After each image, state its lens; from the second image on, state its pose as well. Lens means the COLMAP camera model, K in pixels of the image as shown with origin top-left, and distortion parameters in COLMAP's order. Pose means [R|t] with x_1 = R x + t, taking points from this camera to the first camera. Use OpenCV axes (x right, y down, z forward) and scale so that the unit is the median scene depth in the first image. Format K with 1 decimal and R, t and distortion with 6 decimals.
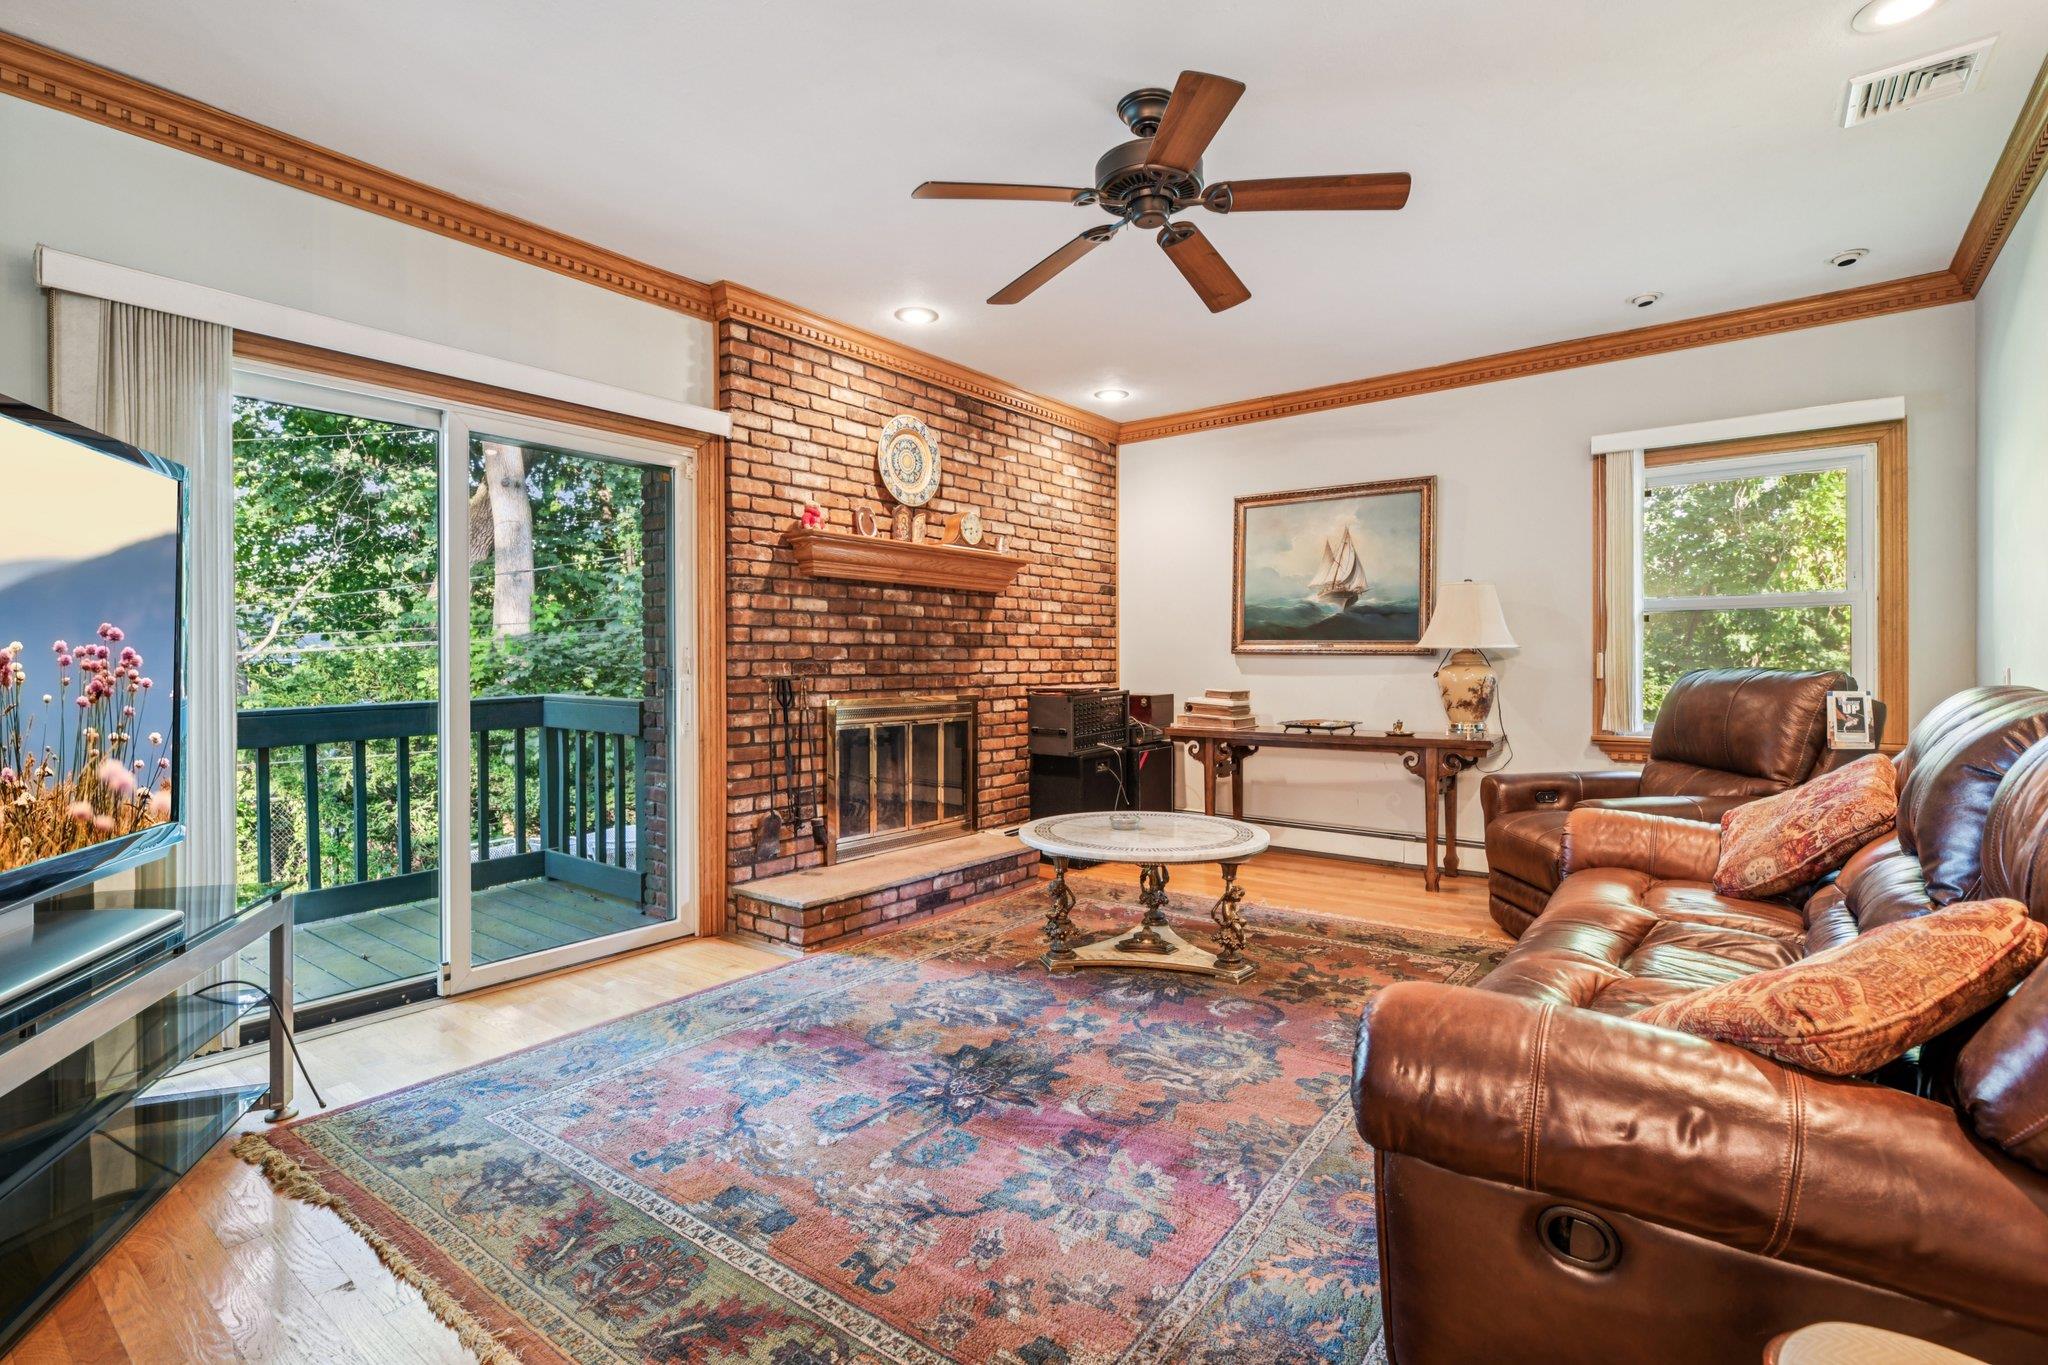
lens RADIAL K [[954.4, 0, 1025.4], [0, 954.4, 669.3], [0, 0, 1]] dist [0.012757, 0.000330]
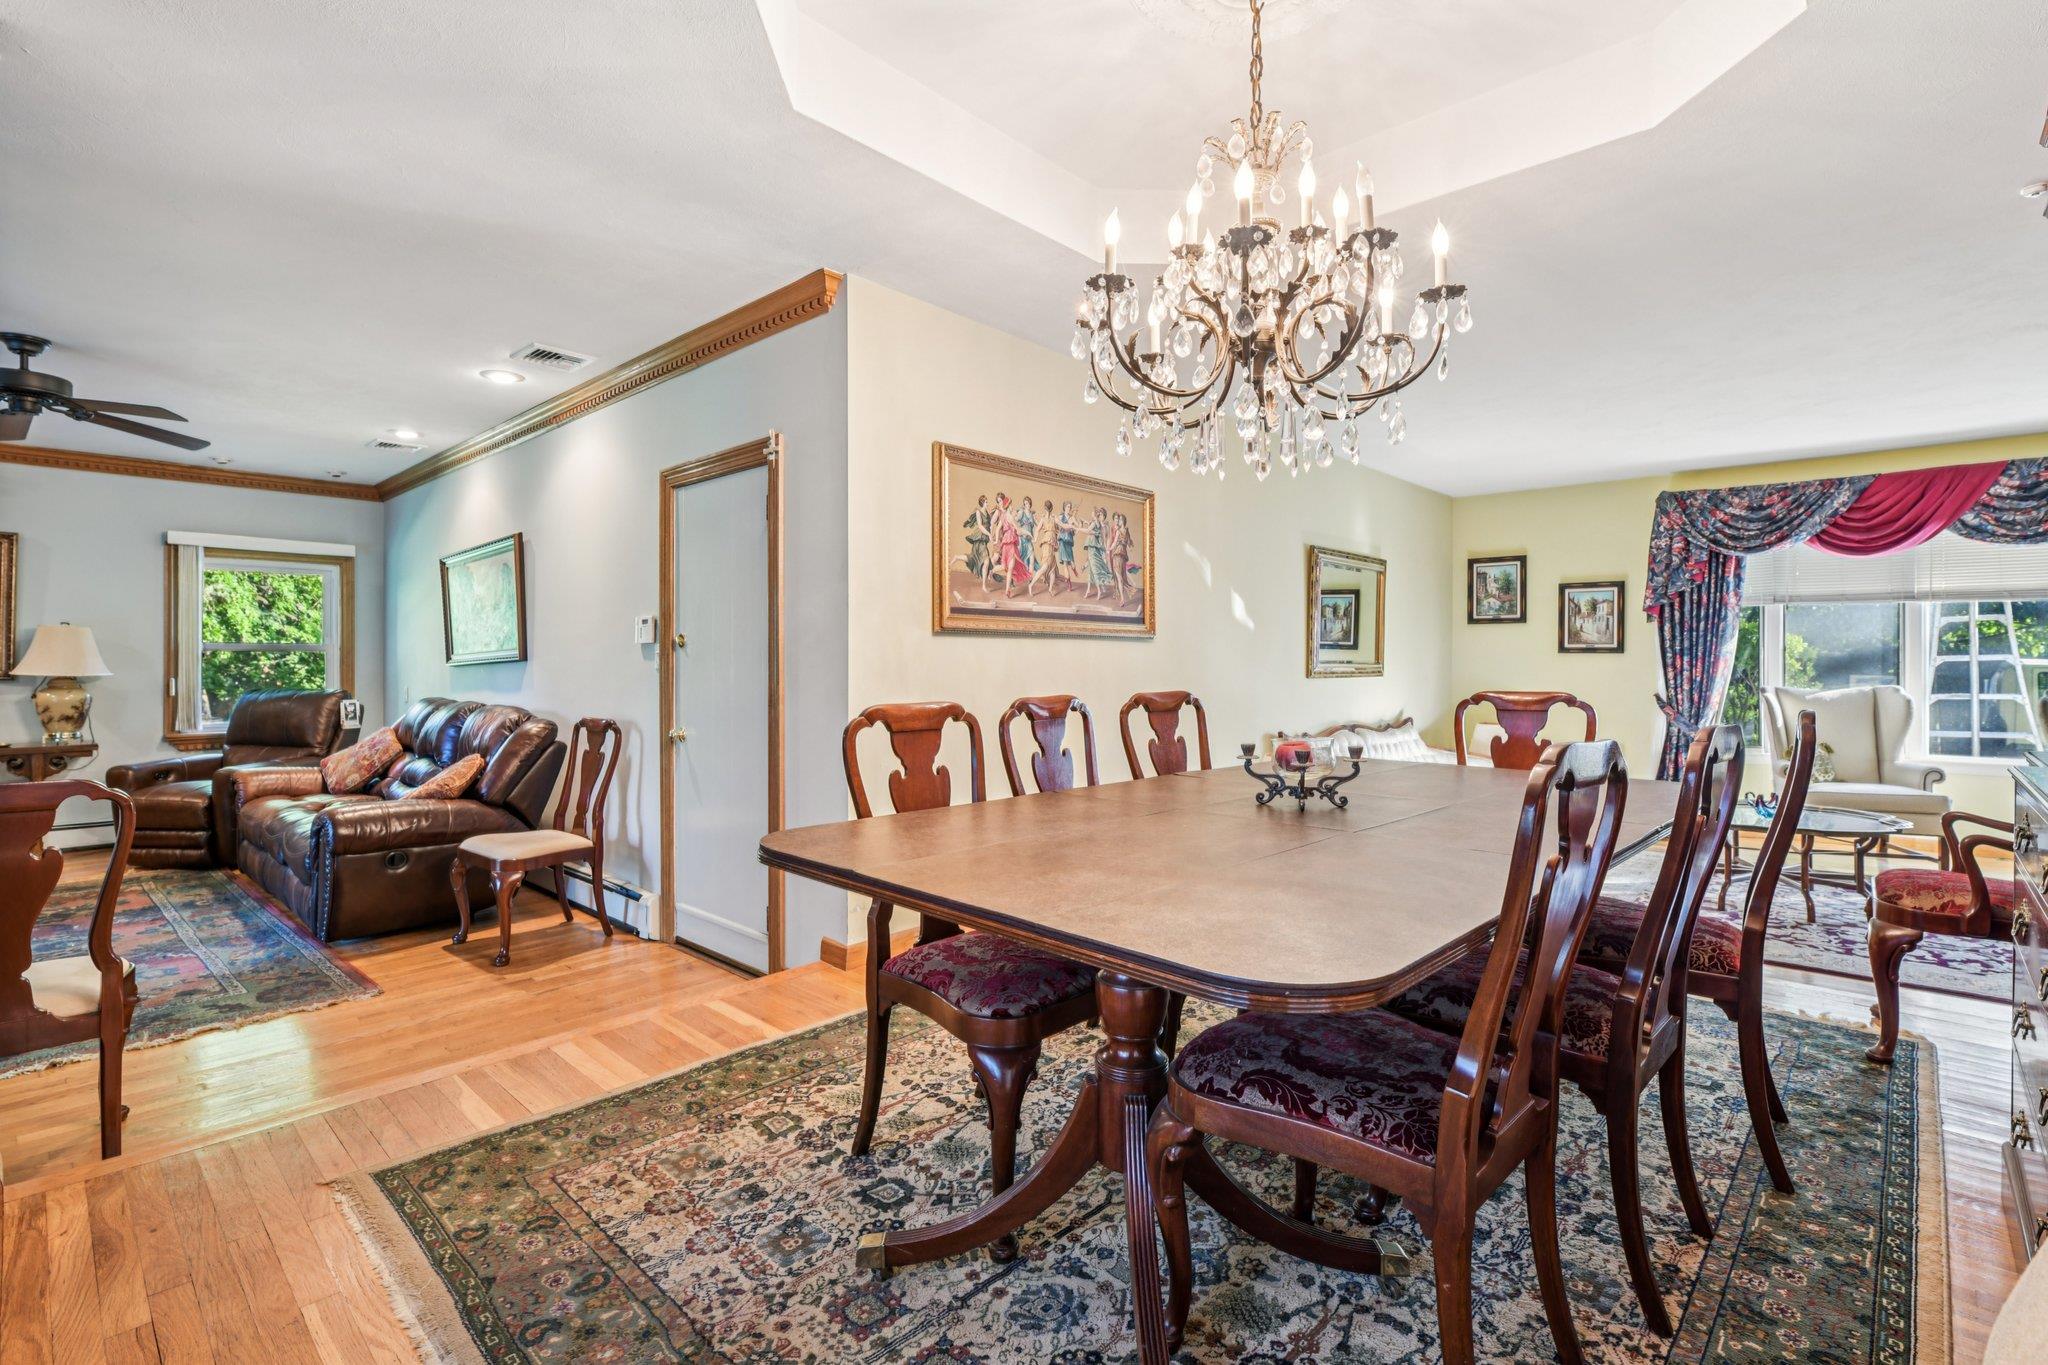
lens RADIAL K [[954.4, 0, 1021.2], [0, 954.4, 667.3], [0, 0, 1]] dist [0.012757, 0.000330]
pose [[0.105180, 0.001586, 0.994452, -0.830215], [0.004801, 0.999986, -0.002103, -0.028259], [-0.994442, 0.004996, 0.105170, -0.507444]]
